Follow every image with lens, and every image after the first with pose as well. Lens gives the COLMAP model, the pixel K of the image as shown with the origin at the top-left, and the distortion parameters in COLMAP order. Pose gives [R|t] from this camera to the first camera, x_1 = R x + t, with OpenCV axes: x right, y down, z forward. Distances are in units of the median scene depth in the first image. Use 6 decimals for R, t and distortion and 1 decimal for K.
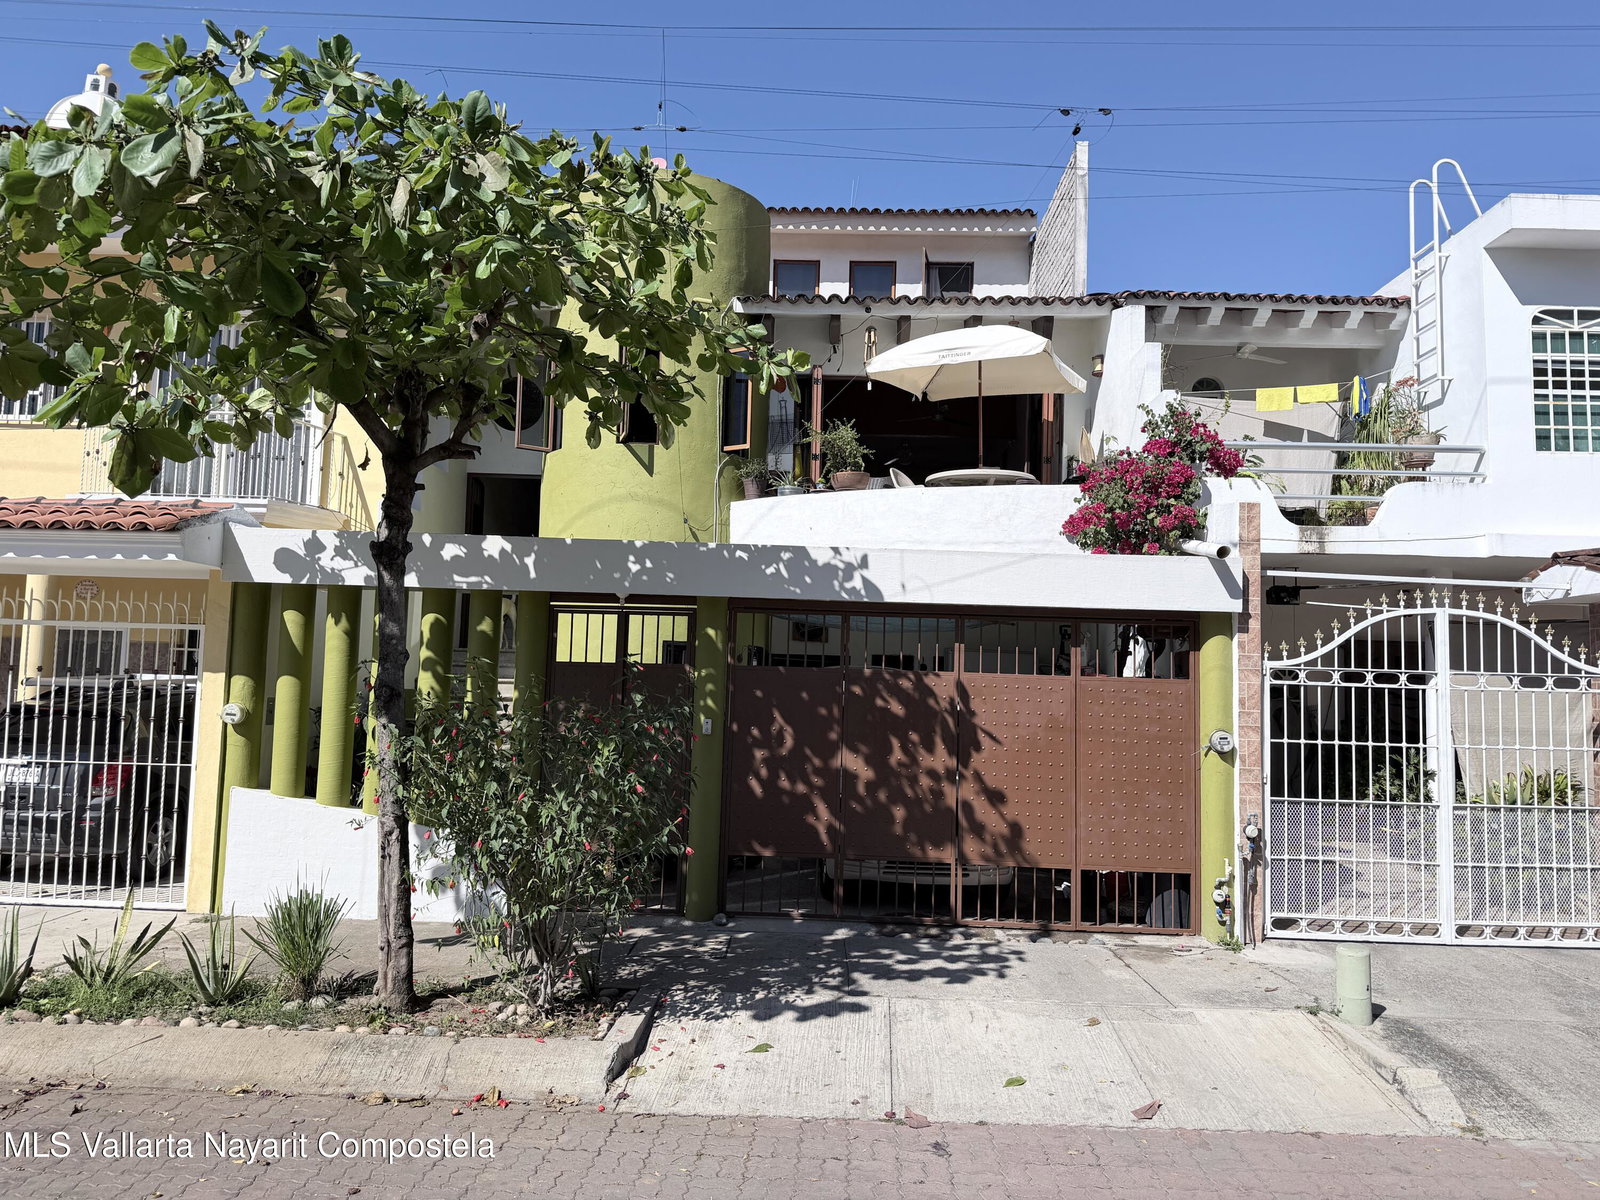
lens RADIAL K [[1142.3, 0, 806.4], [0, 1142.3, 593.1], [0, 0, 1]] dist [0.102433, -0.135619]
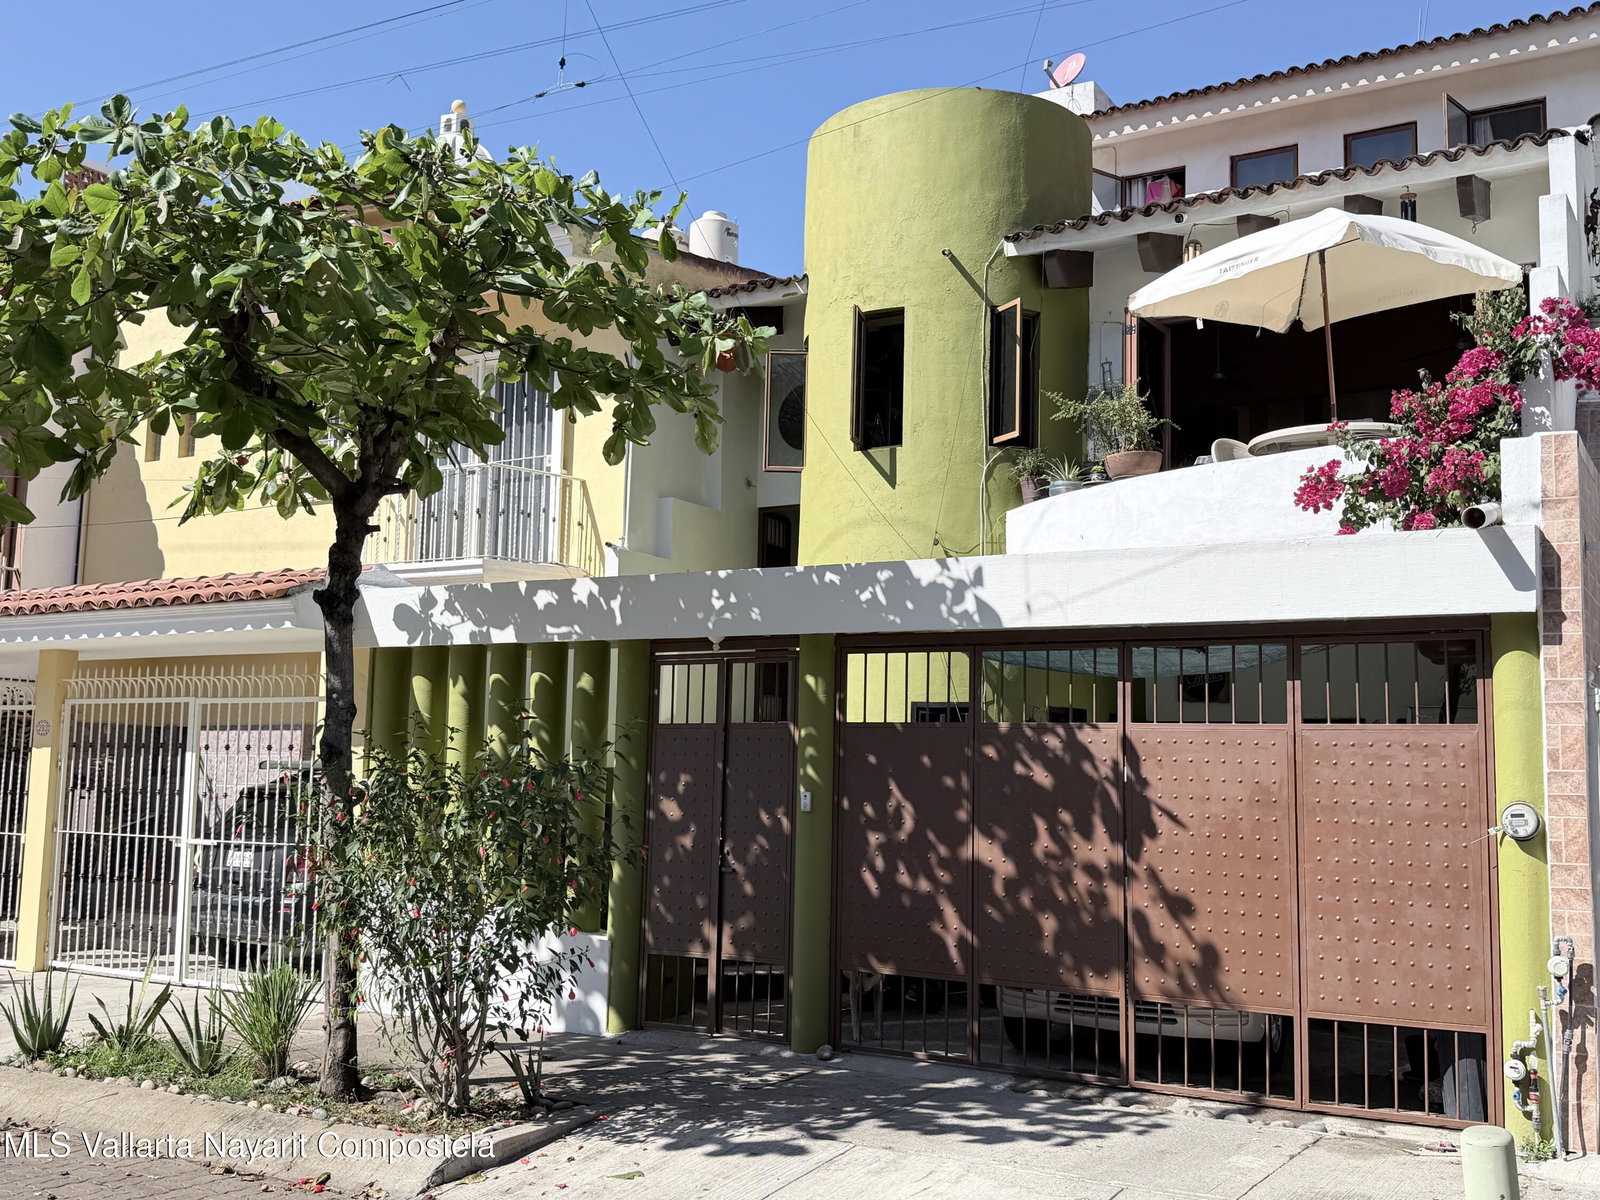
lens RADIAL K [[1613.5, 0, 727.1], [0, 1613.5, 590.2], [0, 0, 1]] dist [0.143129, -0.276643]
pose [[0.861748, -0.069030, -0.502618, 0.430344], [0.043516, 0.997106, -0.062335, 0.039345], [0.505467, 0.031845, 0.862258, 0.020051]]
